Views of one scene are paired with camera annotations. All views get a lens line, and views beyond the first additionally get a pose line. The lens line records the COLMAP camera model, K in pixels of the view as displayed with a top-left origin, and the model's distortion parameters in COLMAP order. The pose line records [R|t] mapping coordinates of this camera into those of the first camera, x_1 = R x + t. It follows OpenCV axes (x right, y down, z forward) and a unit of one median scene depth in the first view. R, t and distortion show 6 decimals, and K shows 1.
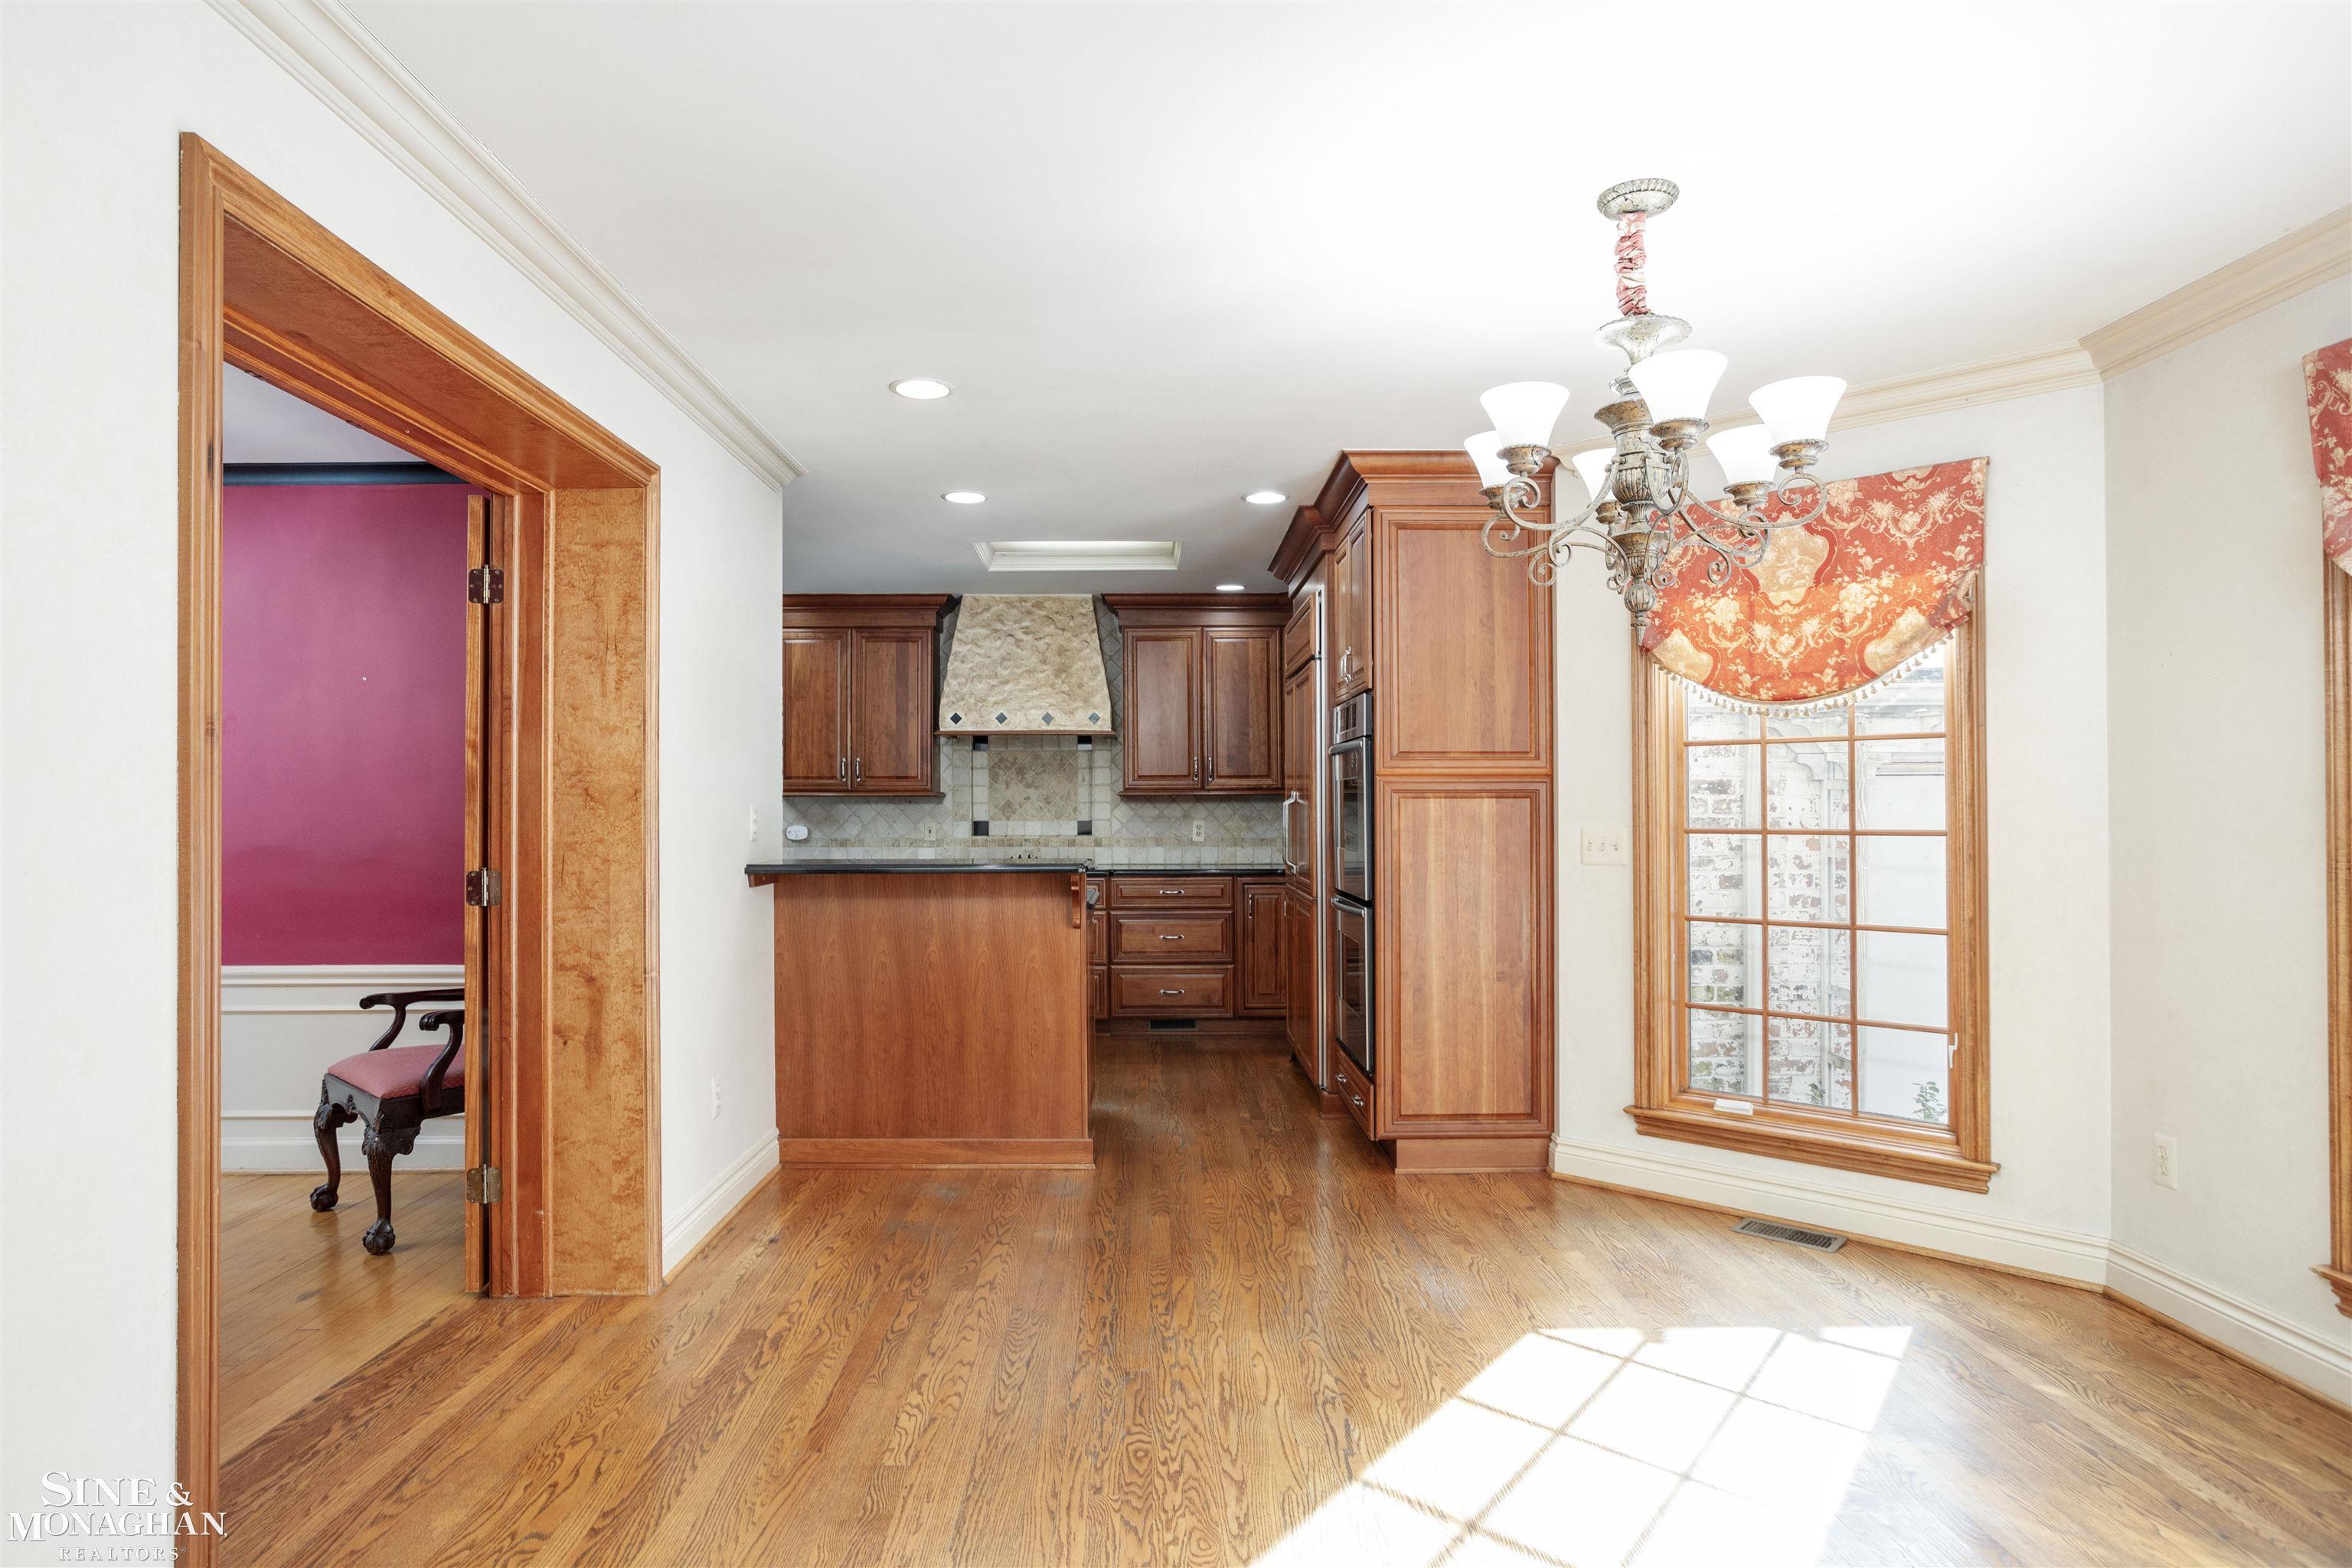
lens RADIAL K [[1329.6, 0, 1173.4], [0, 1329.6, 791.8], [0, 0, 1]] dist [-0.005166, -0.000224]
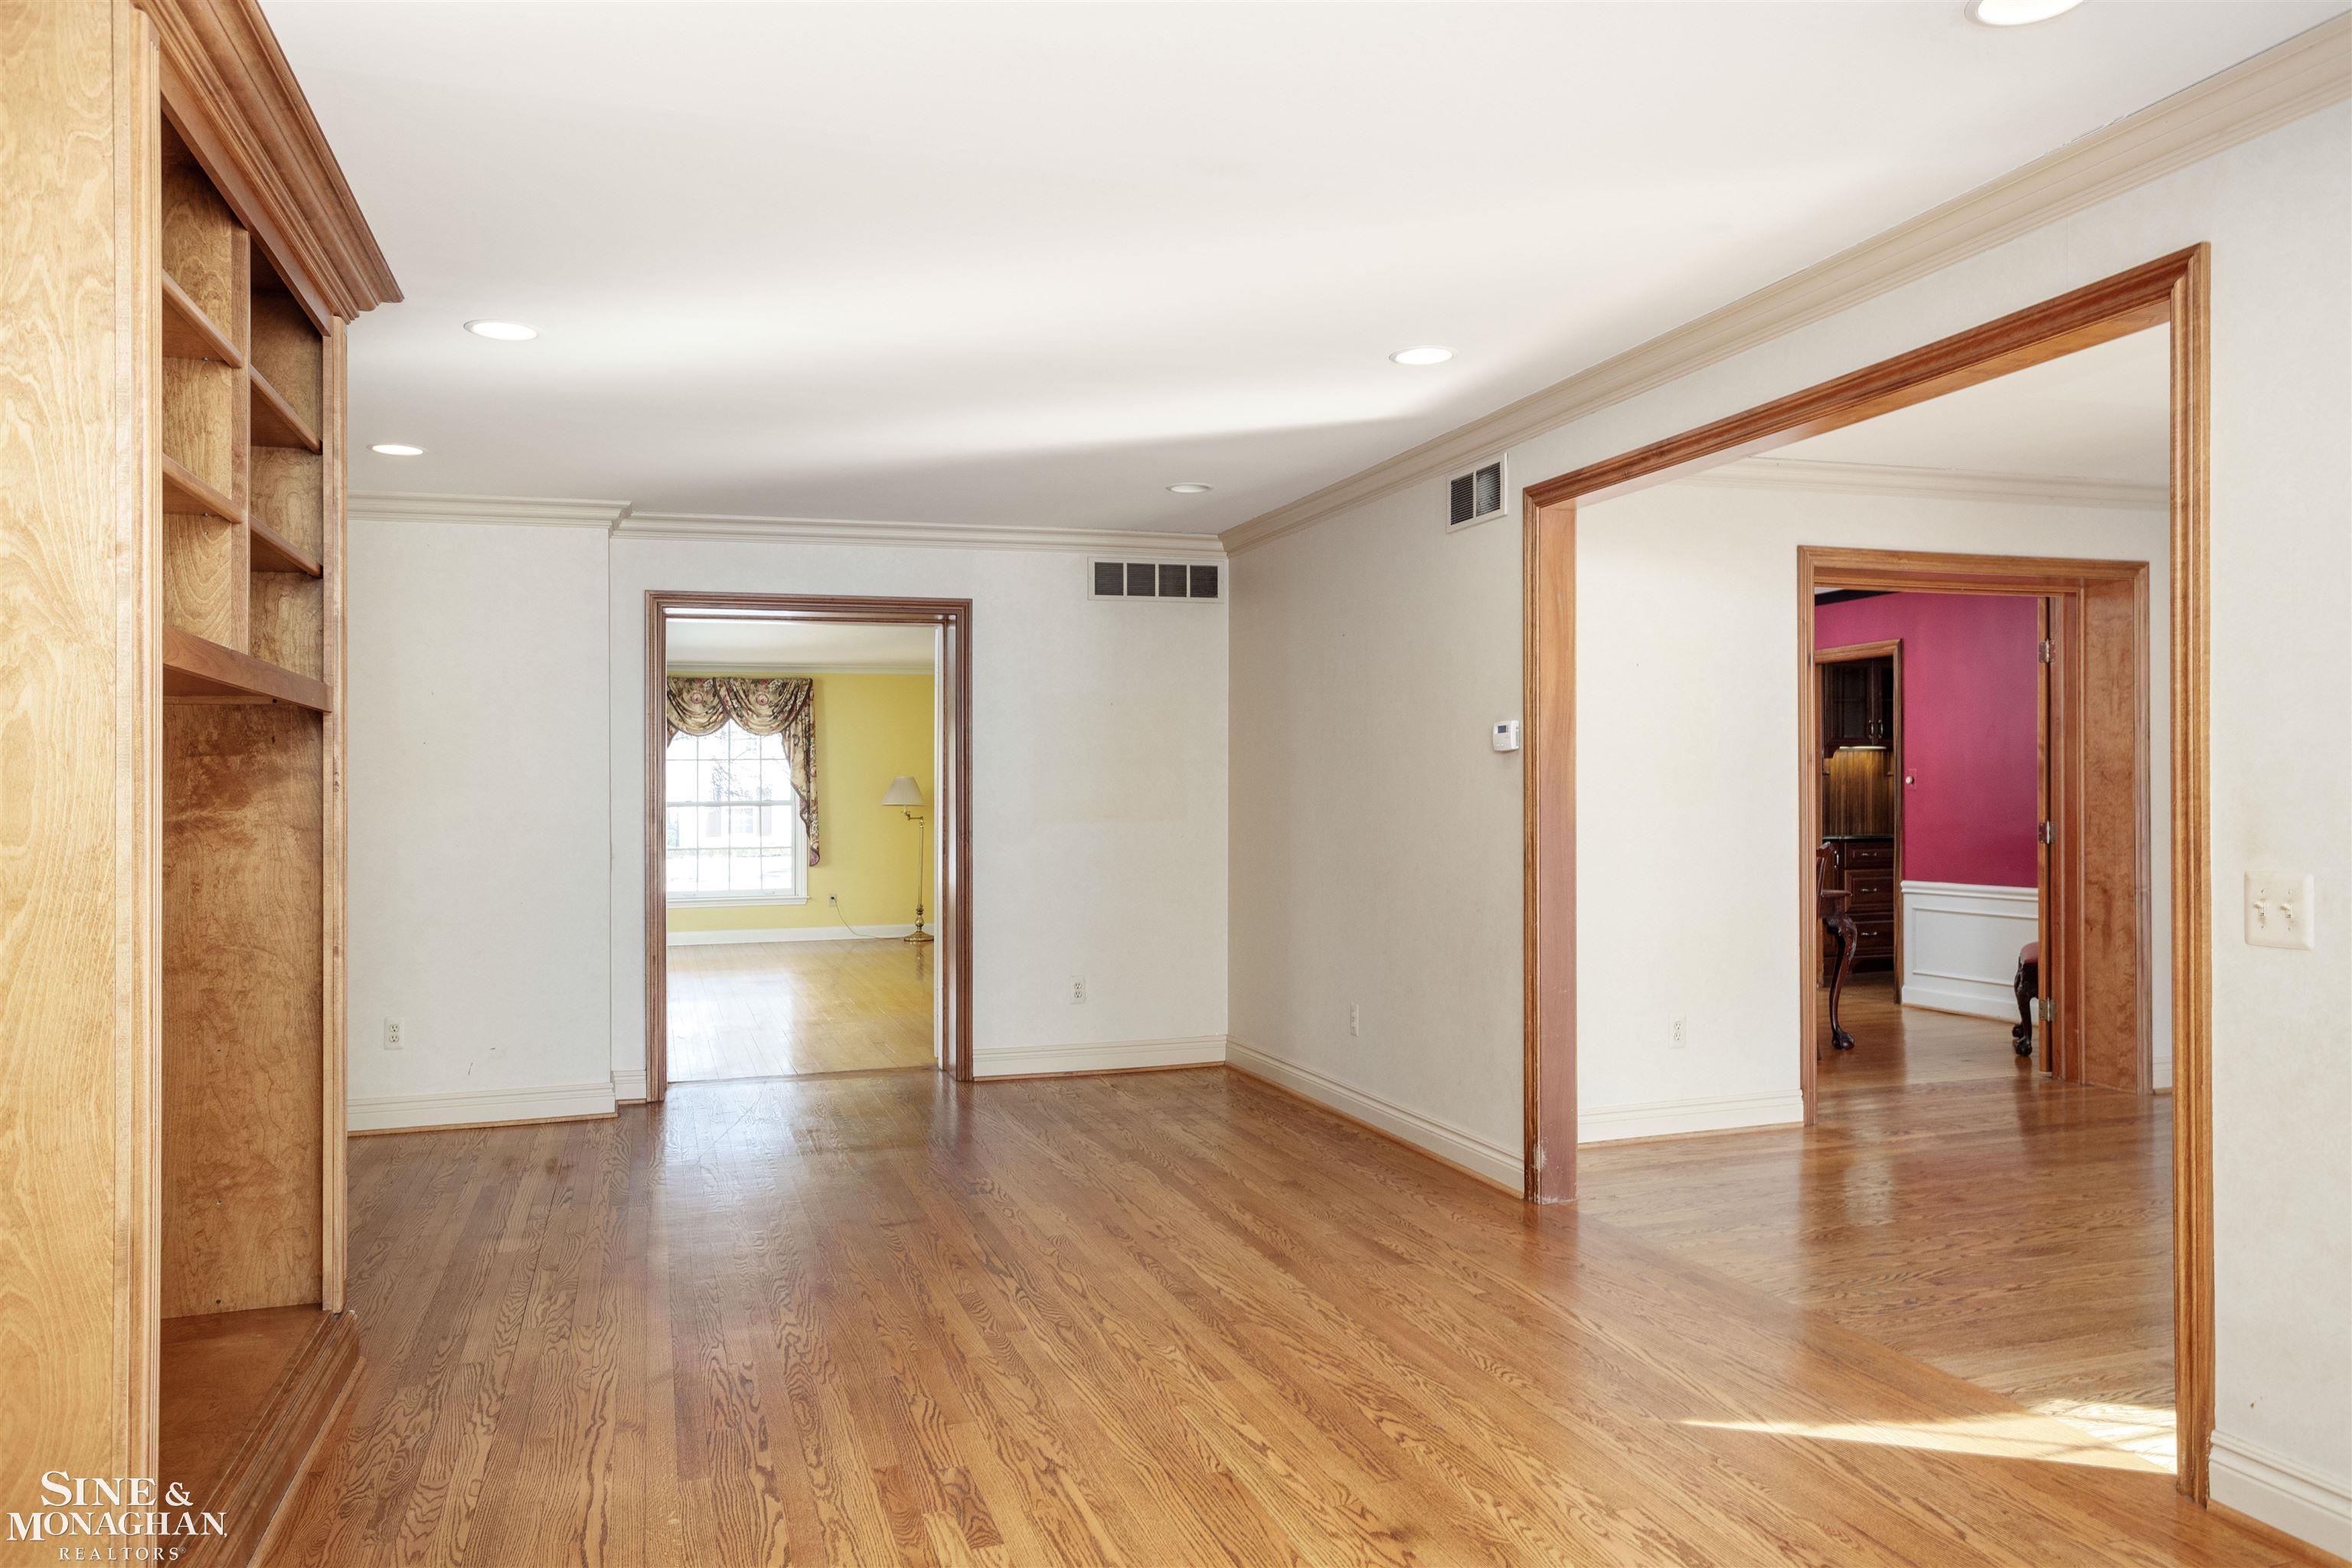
lens RADIAL K [[1602.1, 0, 1174.8], [0, 1602.1, 793.5], [0, 0, 1]] dist [0.001052, 0.000395]
pose [[0.332798, -0.003963, -0.942990, 1.015049], [0.005063, 0.999984, -0.002416, 0.022797], [0.942984, -0.003970, 0.332813, -0.703976]]
